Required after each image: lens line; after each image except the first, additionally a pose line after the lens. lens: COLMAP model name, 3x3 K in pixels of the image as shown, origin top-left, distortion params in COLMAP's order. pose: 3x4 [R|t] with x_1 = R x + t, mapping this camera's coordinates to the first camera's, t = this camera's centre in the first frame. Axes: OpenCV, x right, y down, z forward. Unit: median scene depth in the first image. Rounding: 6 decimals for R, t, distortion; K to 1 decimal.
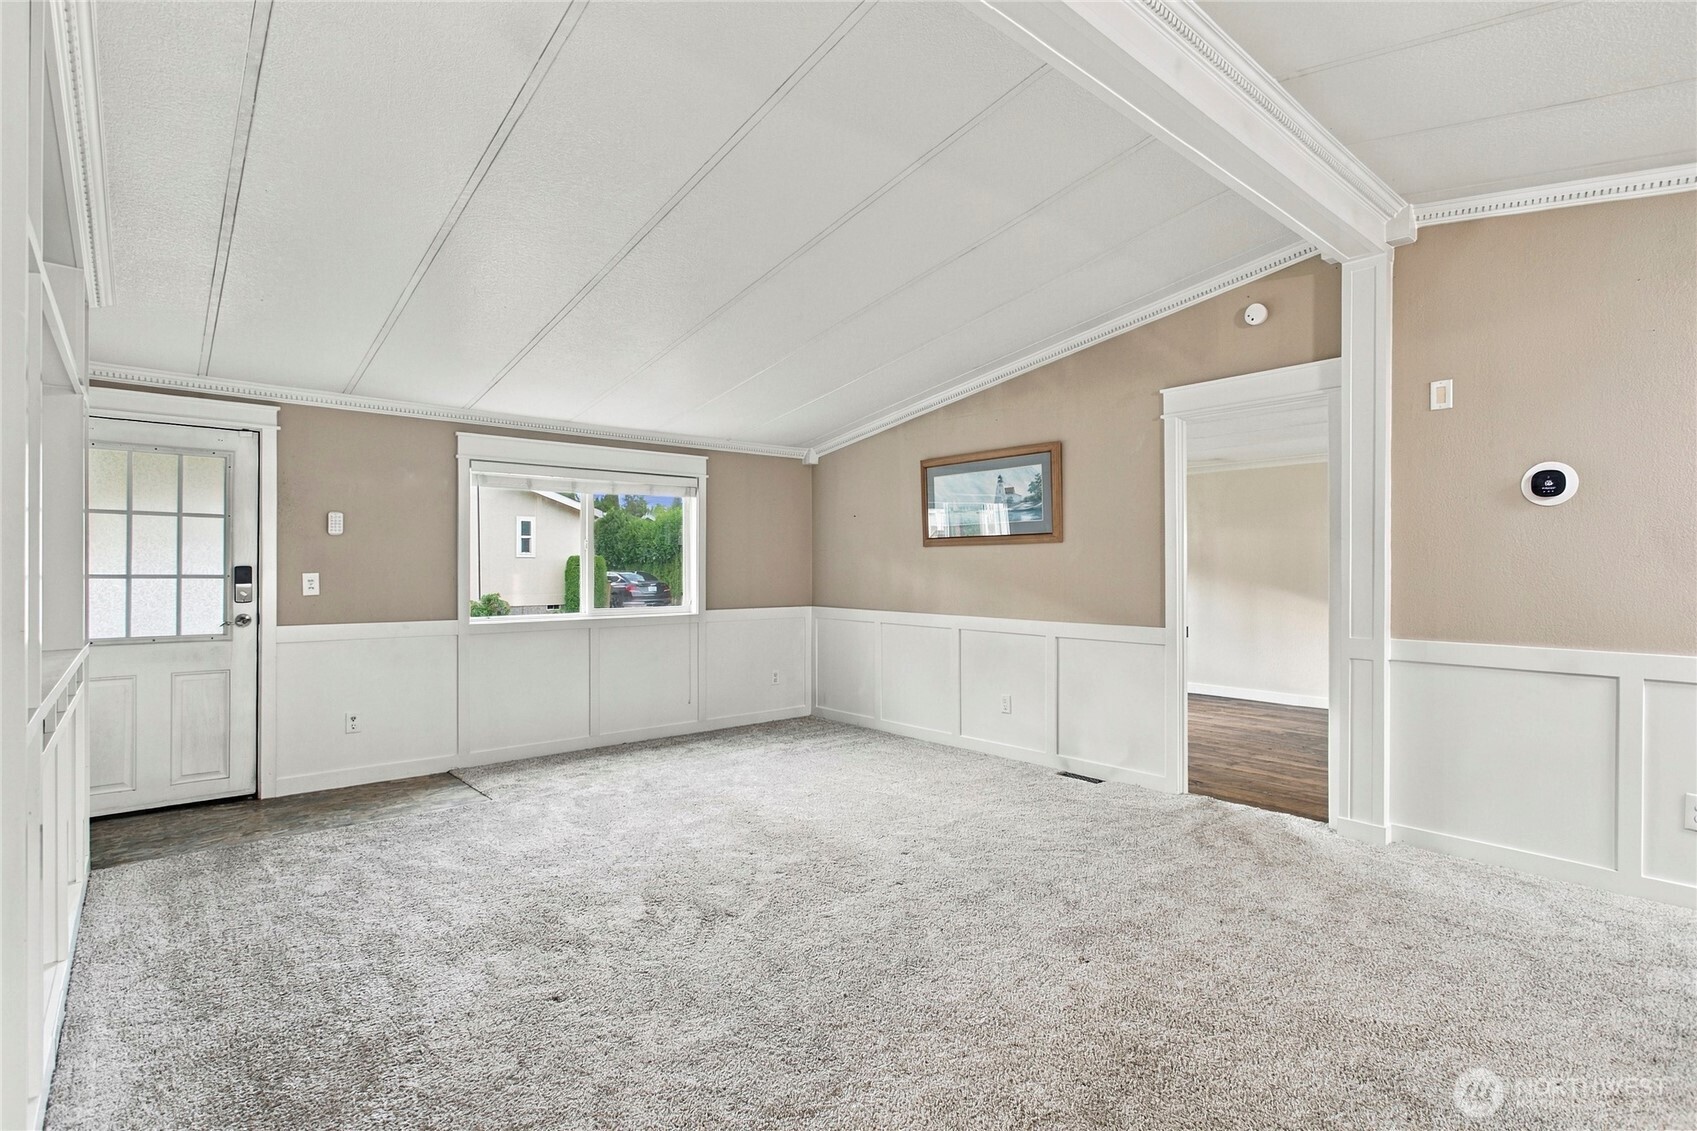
lens RADIAL K [[807.7, 0, 852.3], [0, 807.7, 561.1], [0, 0, 1]] dist [-0.006853, 0.004352]
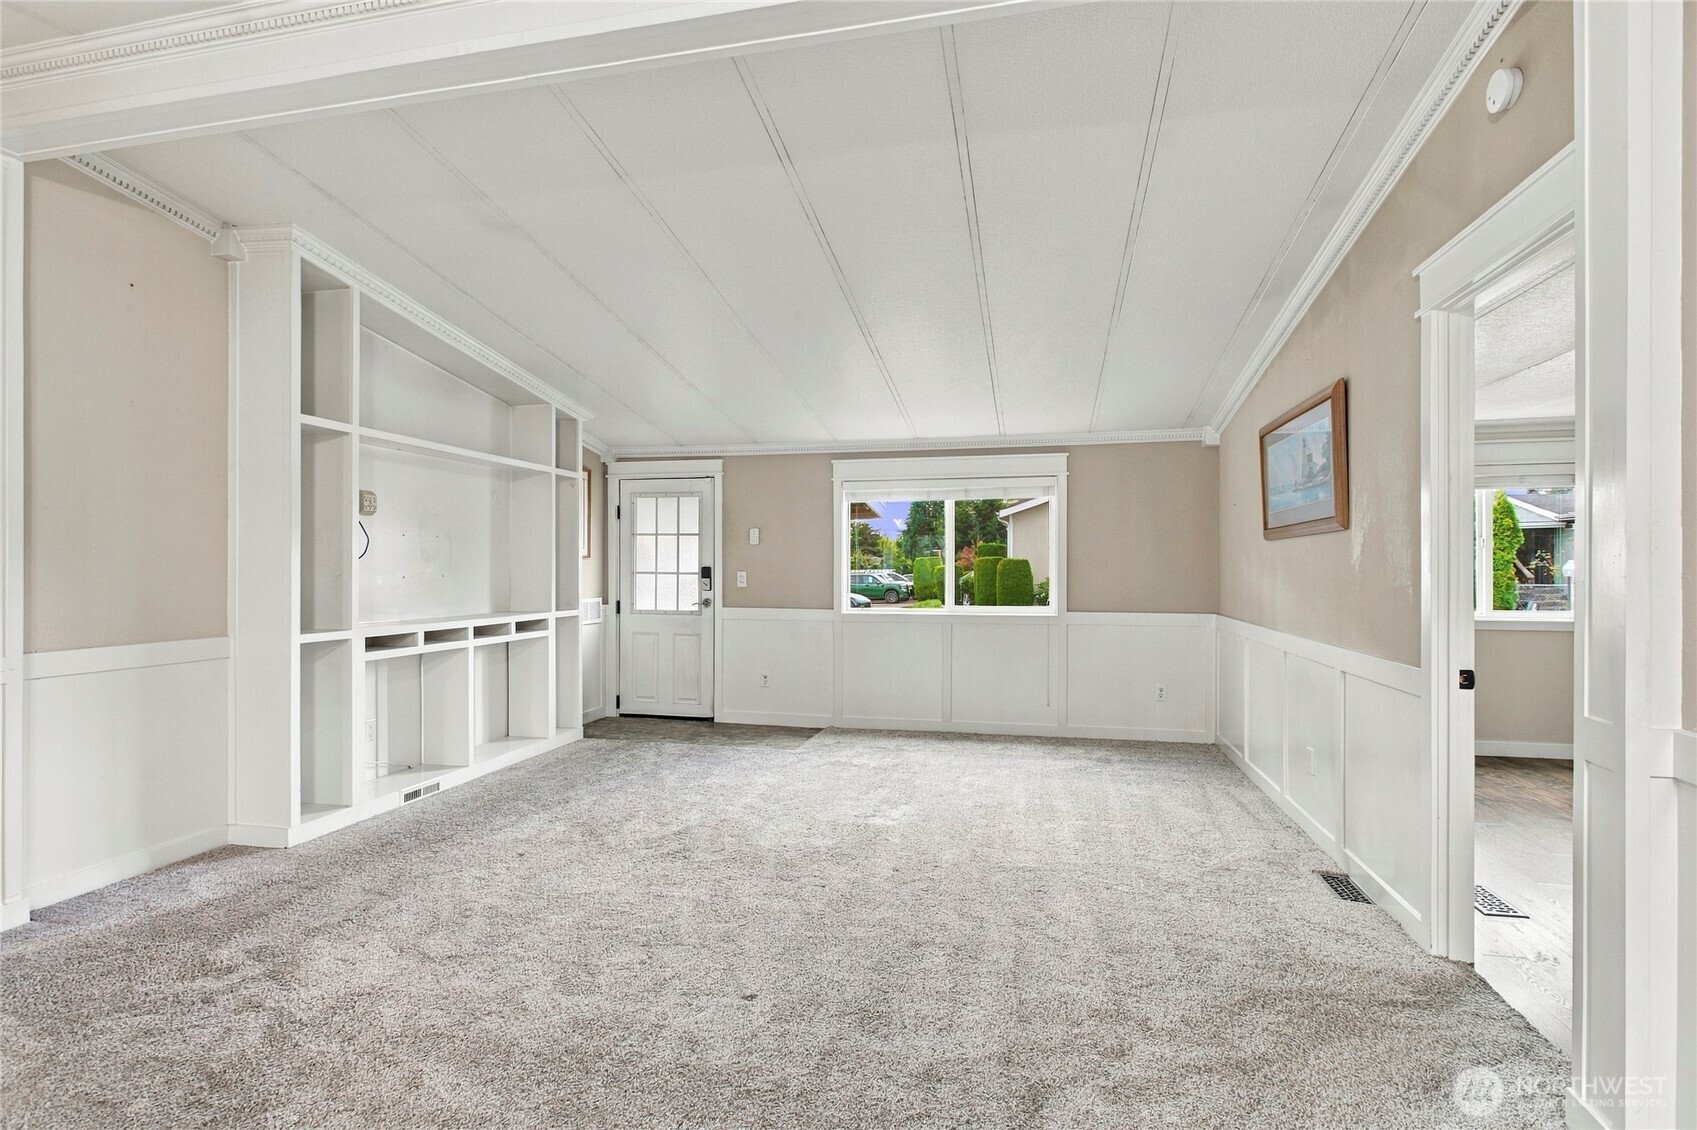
lens RADIAL K [[807.7, 0, 862.7], [0, 807.7, 558.1], [0, 0, 1]] dist [-0.006853, 0.004352]
pose [[0.596279, -0.010533, -0.802708, 0.640284], [0.004890, 0.999943, -0.009488, 0.005761], [0.802762, 0.001733, 0.596296, 0.327346]]
